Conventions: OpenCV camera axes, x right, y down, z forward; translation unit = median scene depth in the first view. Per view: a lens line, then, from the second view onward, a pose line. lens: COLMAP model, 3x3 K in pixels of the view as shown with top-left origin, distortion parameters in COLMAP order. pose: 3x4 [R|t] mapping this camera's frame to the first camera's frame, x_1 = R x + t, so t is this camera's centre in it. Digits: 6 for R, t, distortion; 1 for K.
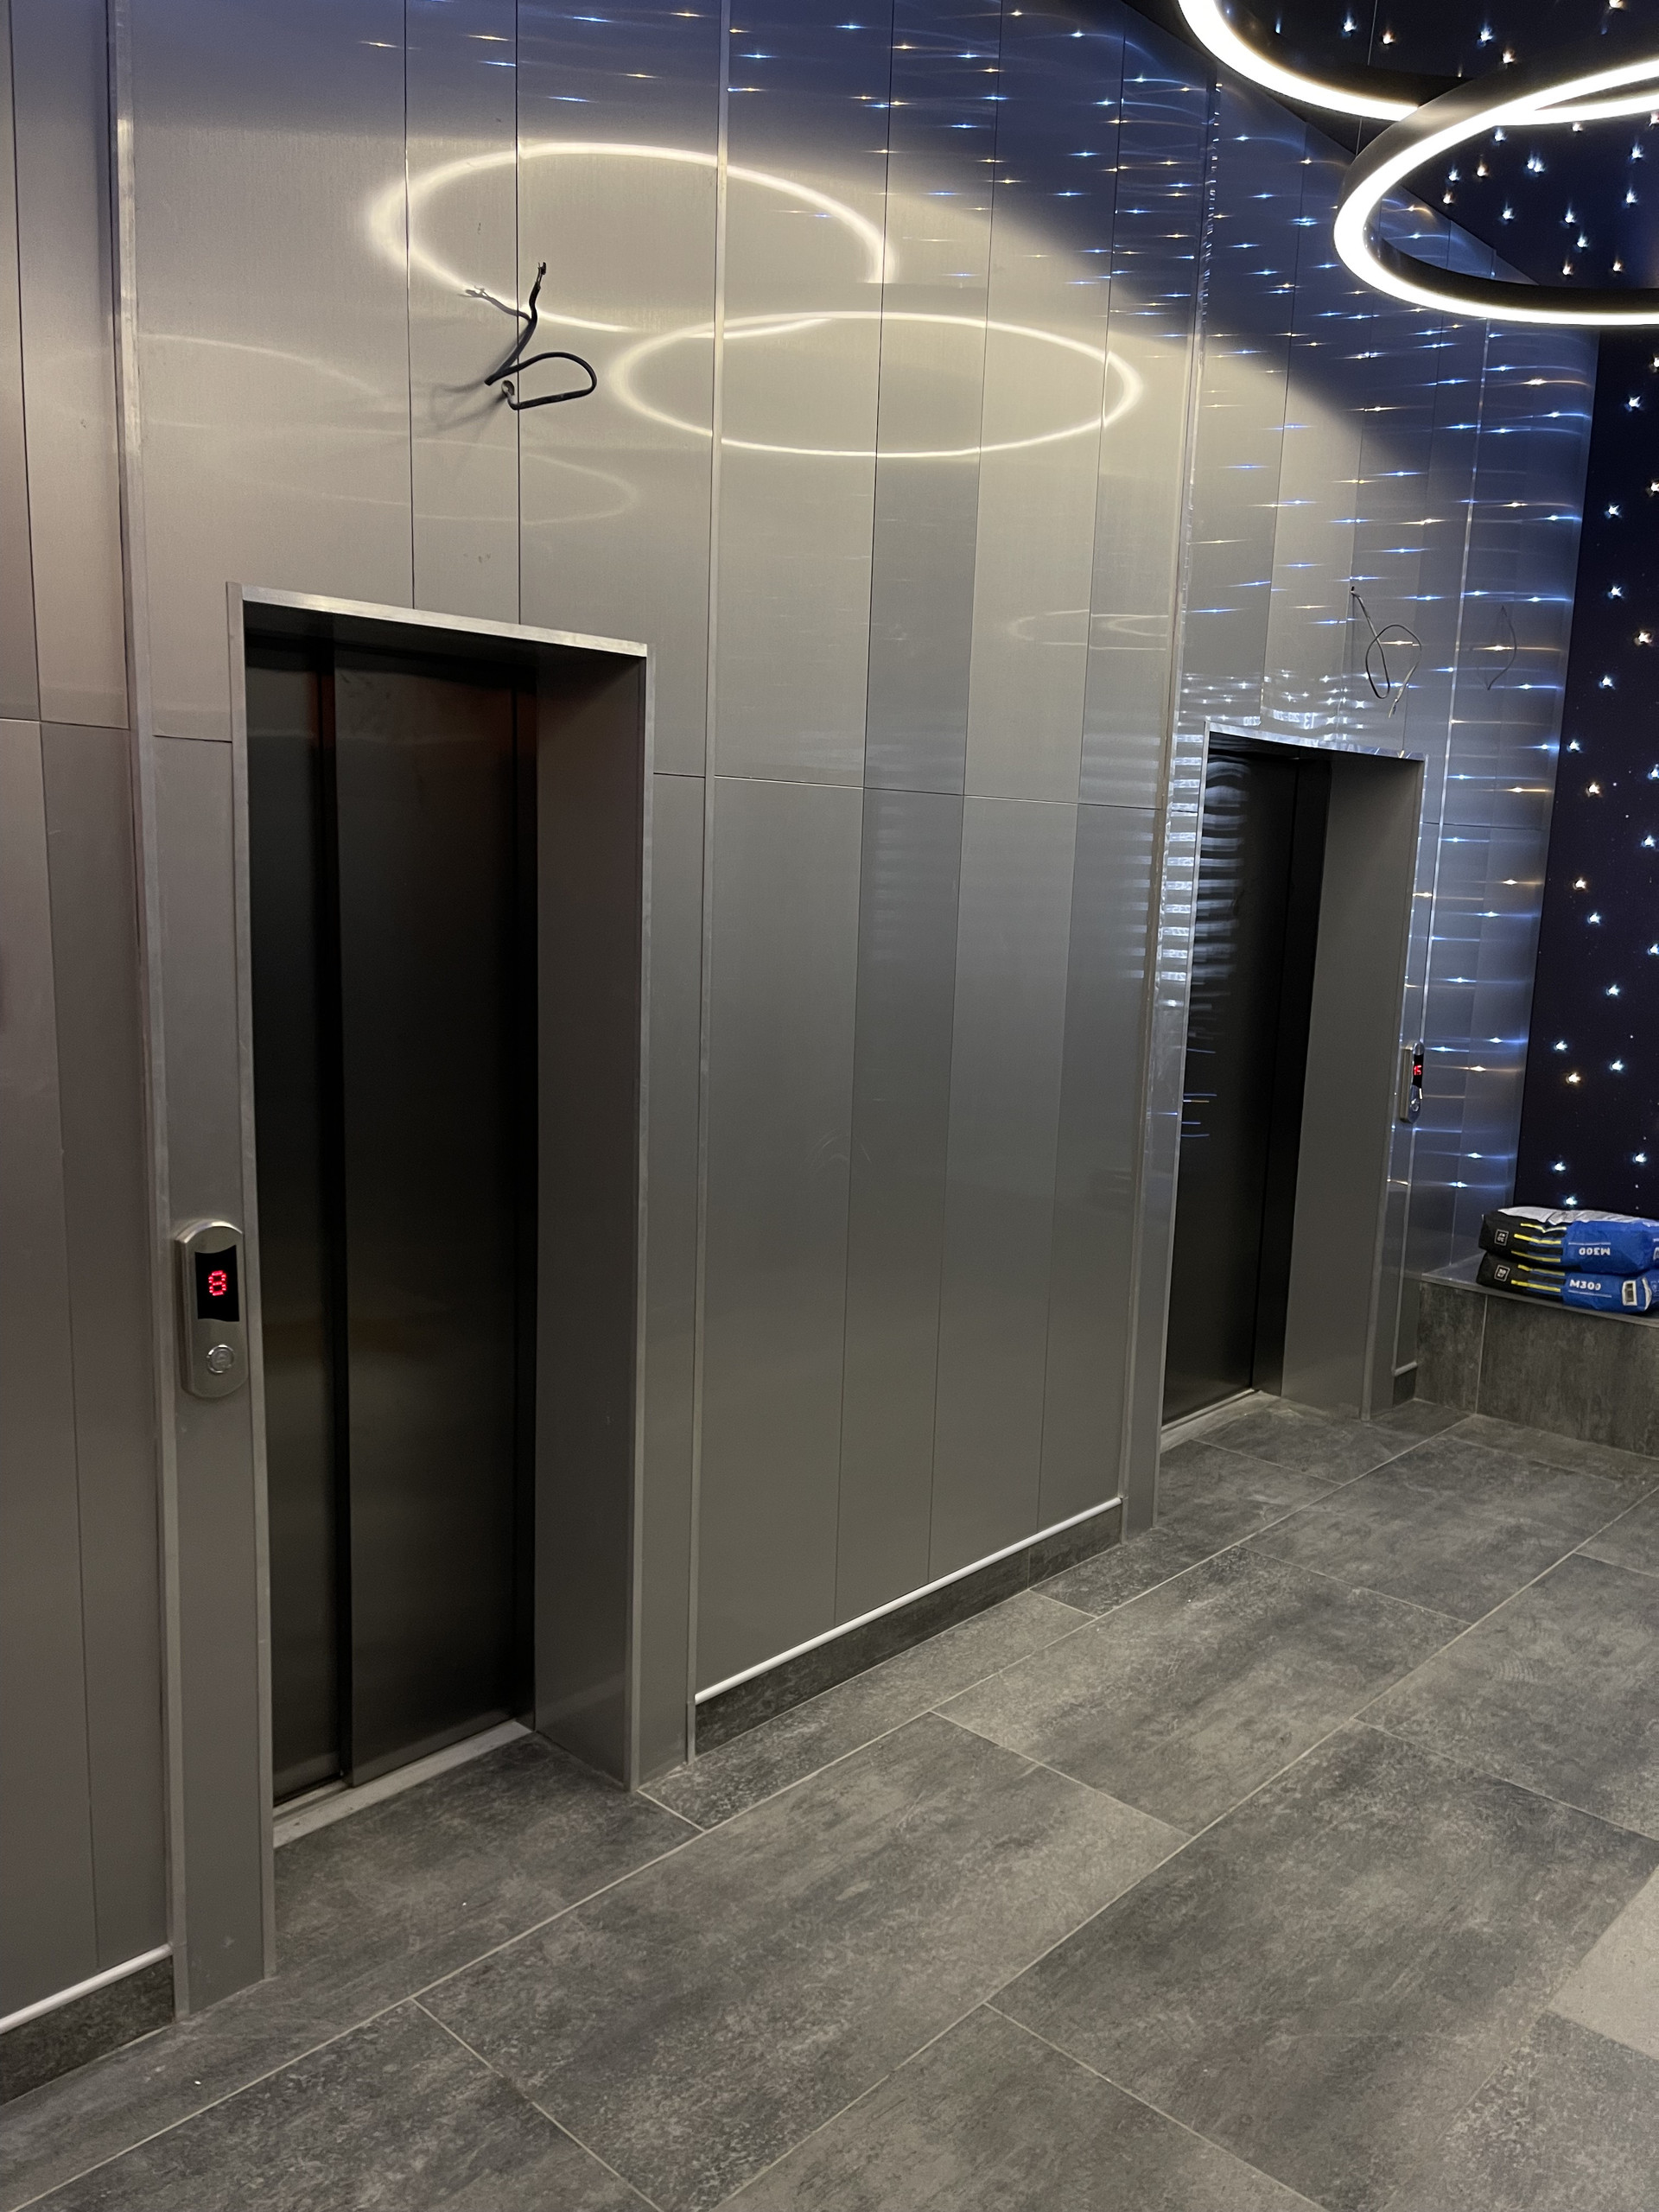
lens RADIAL K [[1658.4, 0, 823.8], [0, 1658.4, 1136.0], [0, 0, 1]] dist [0.067784, -0.086641]
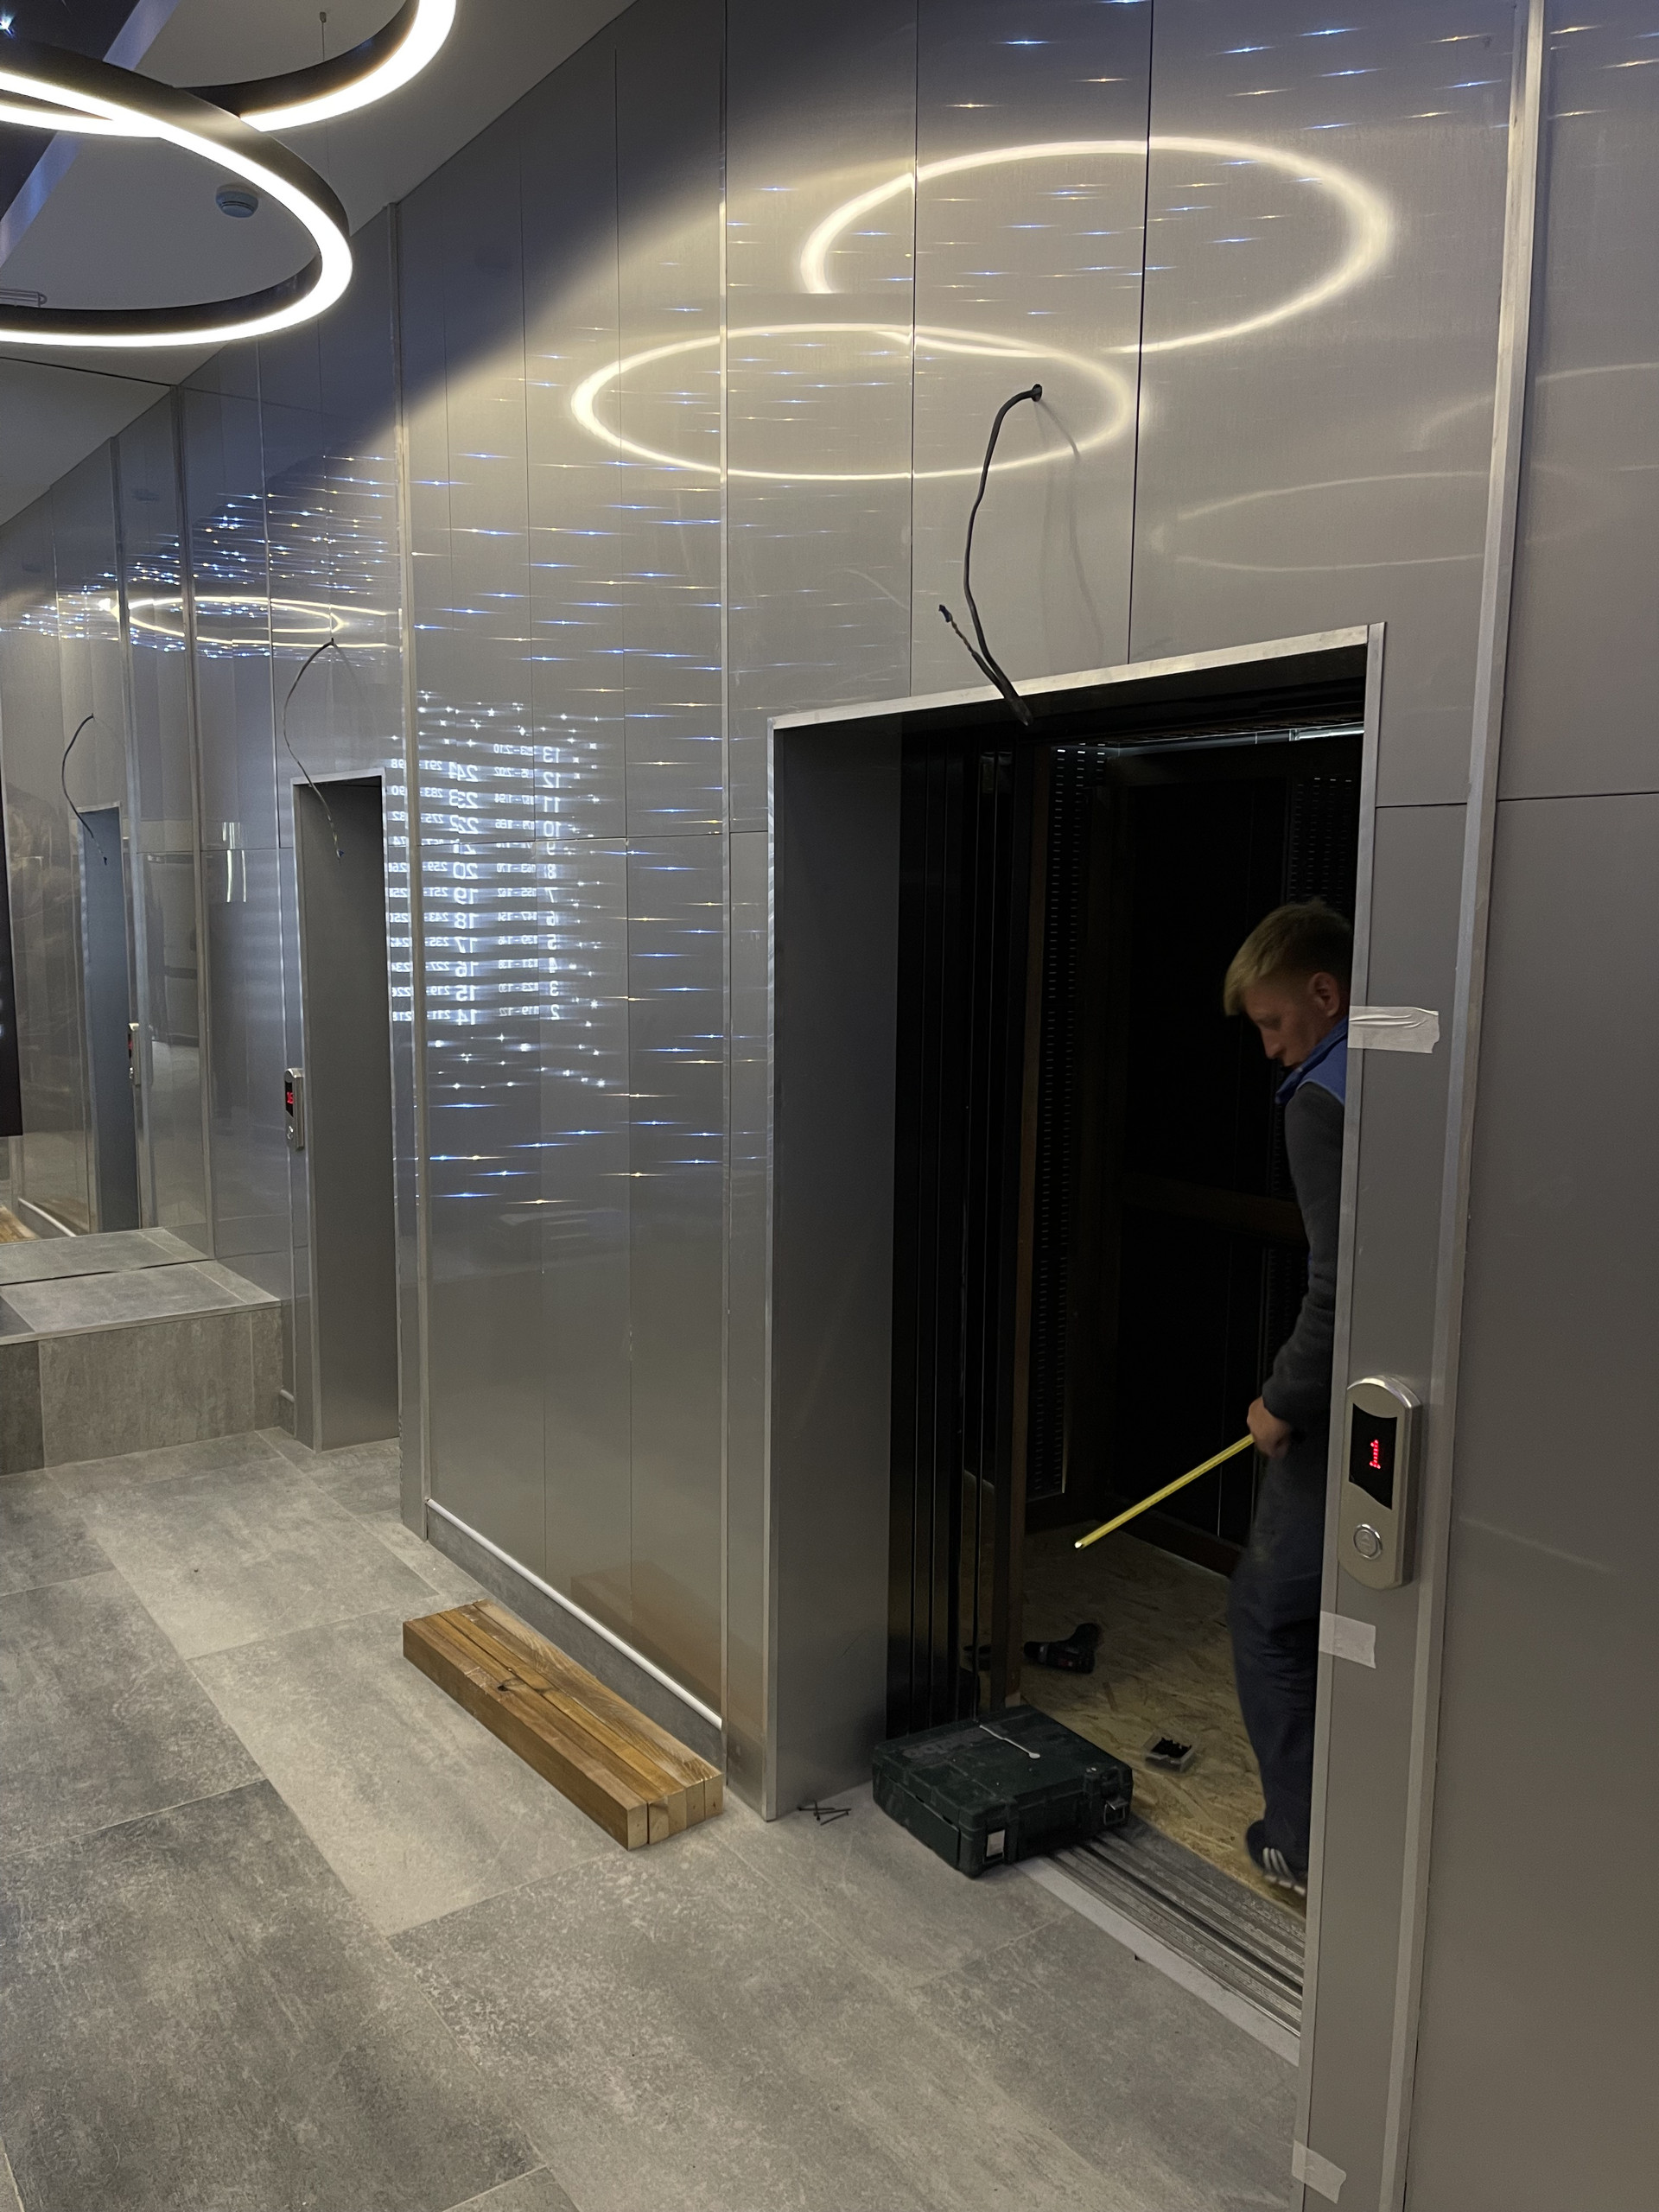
lens RADIAL K [[1658.4, 0, 805.6], [0, 1658.4, 1120.6], [0, 0, 1]] dist [0.067784, -0.086641]
pose [[0.206835, -0.158509, 0.965450, -0.397004], [0.161961, 0.978721, 0.125990, -0.074928], [-0.964877, 0.130306, 0.228107, 0.349732]]
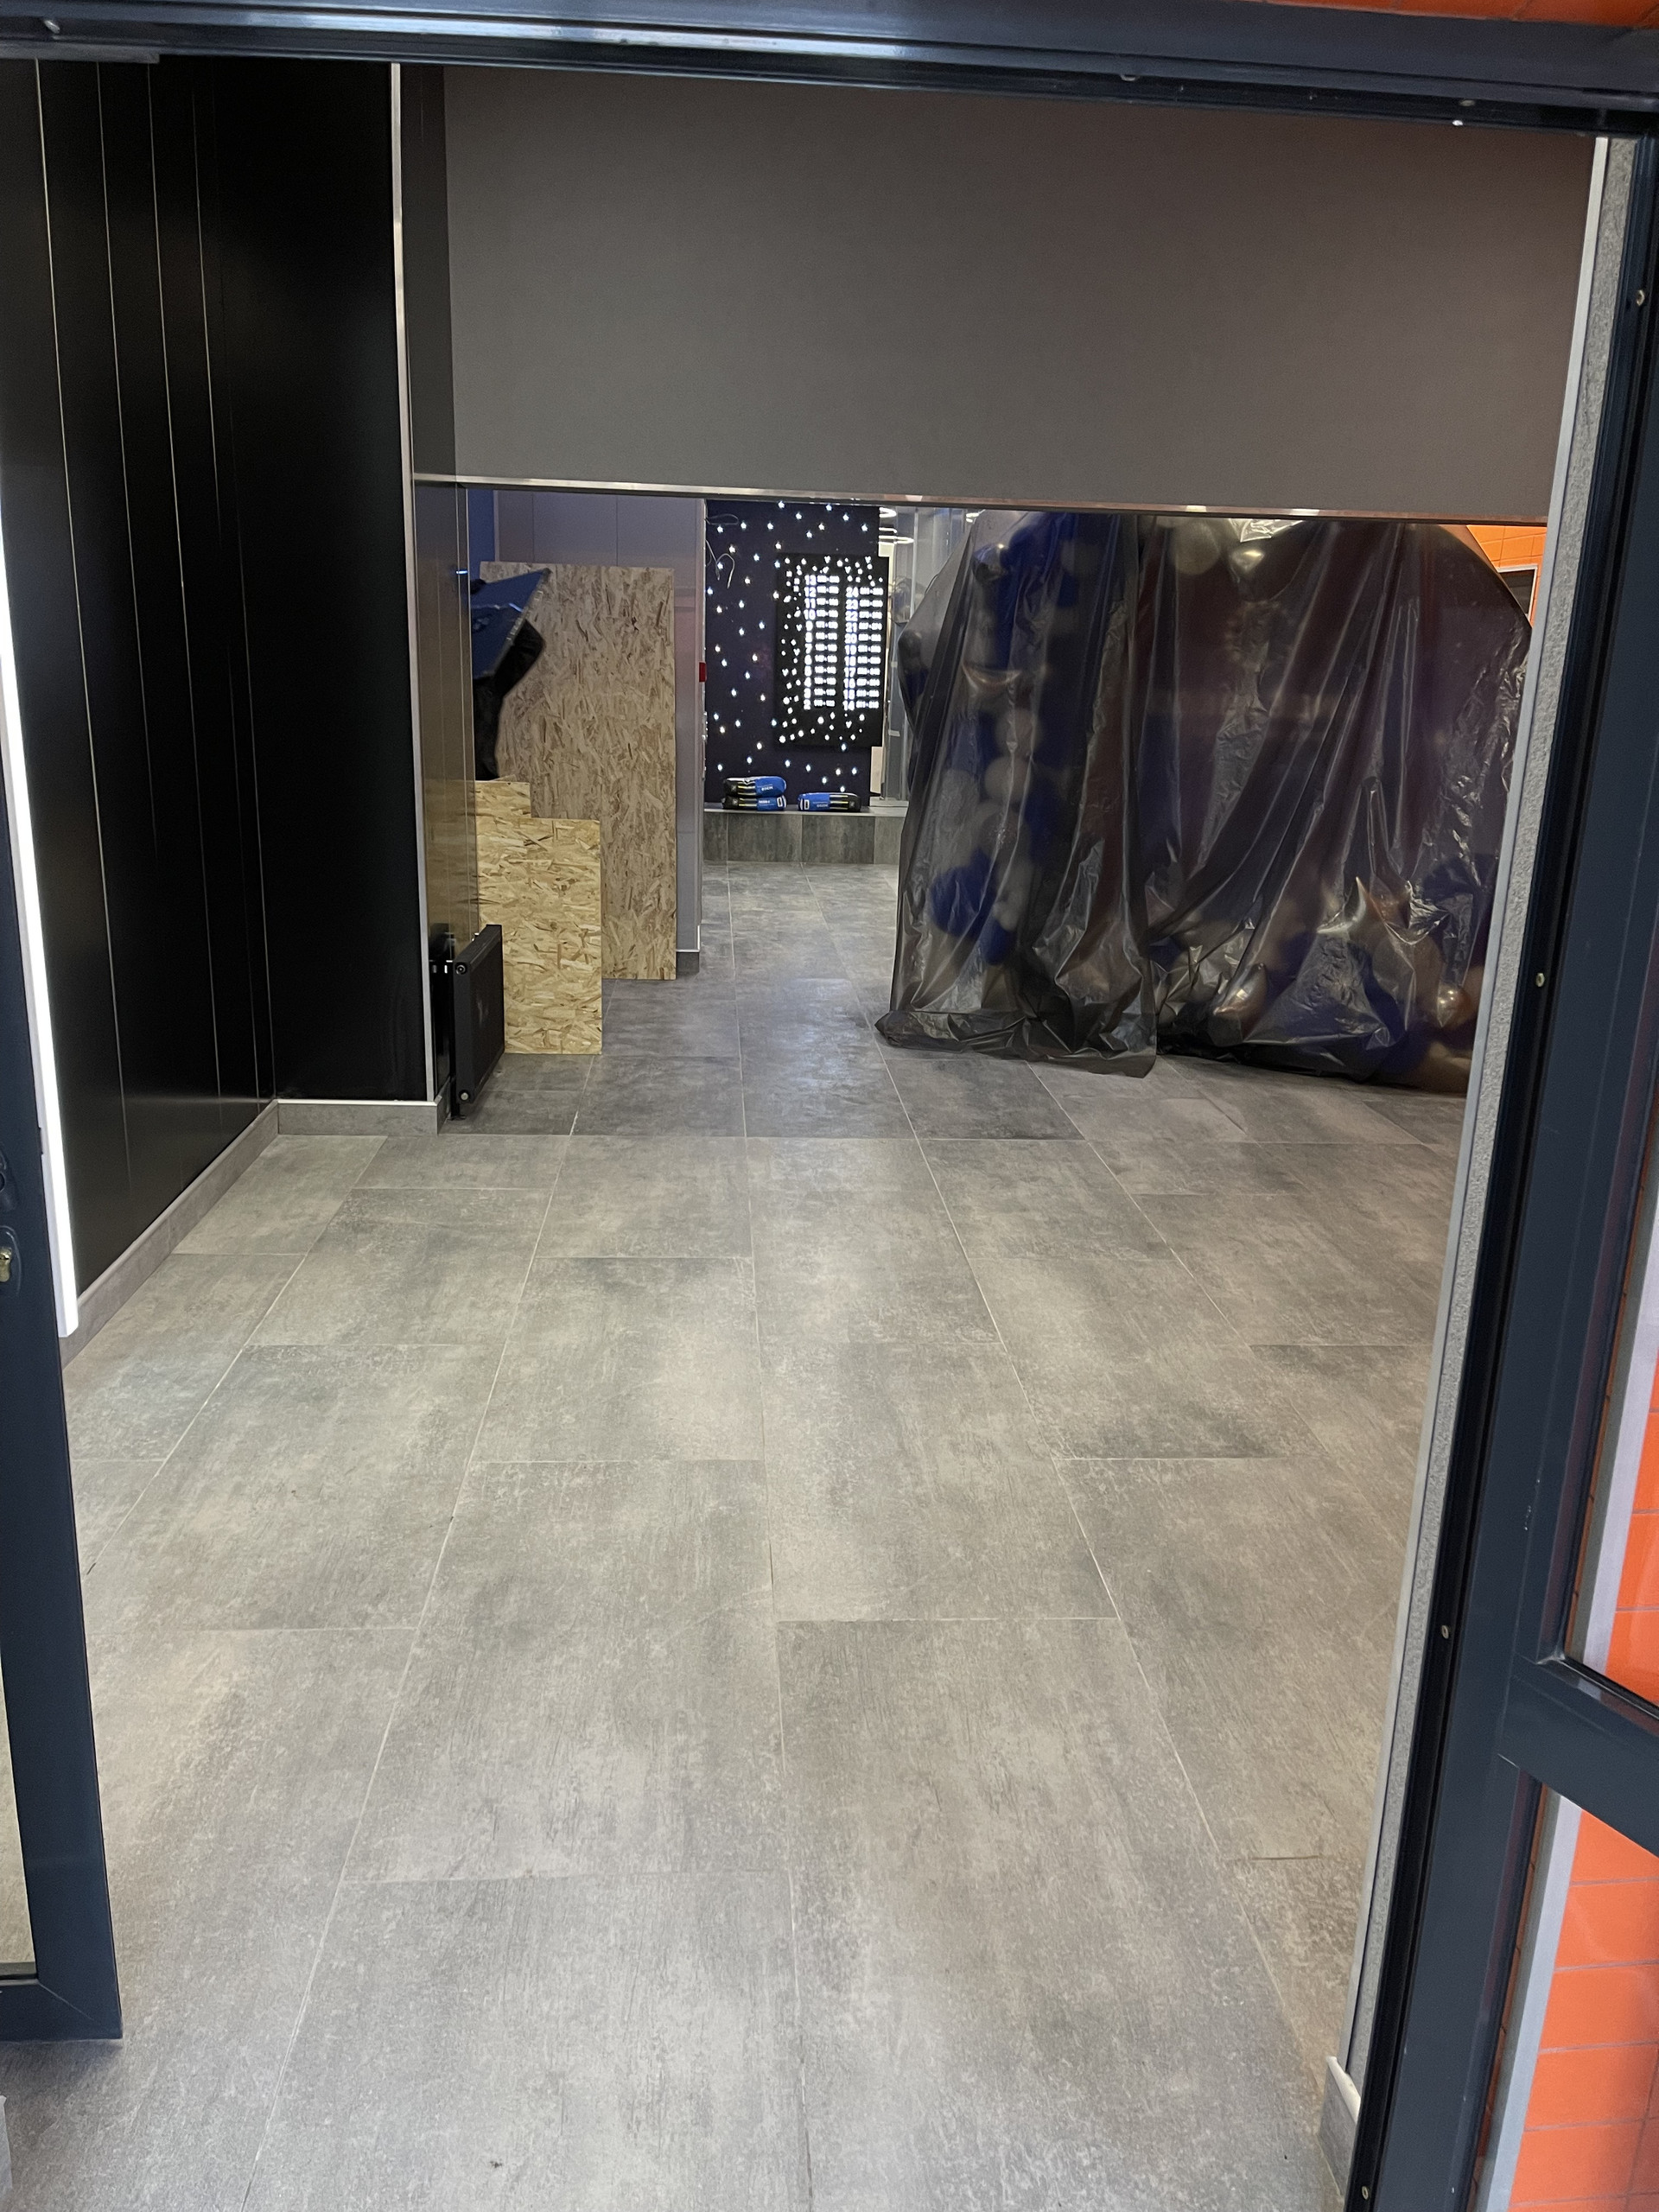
lens RADIAL K [[1658.4, 0, 828.8], [0, 1658.4, 1135.8], [0, 0, 1]] dist [0.067784, -0.086641]
pose [[0.684289, -0.210992, 0.698019, -2.433941], [0.111000, 0.976209, 0.186264, 0.208517], [-0.720713, -0.049978, 0.691430, -1.603879]]
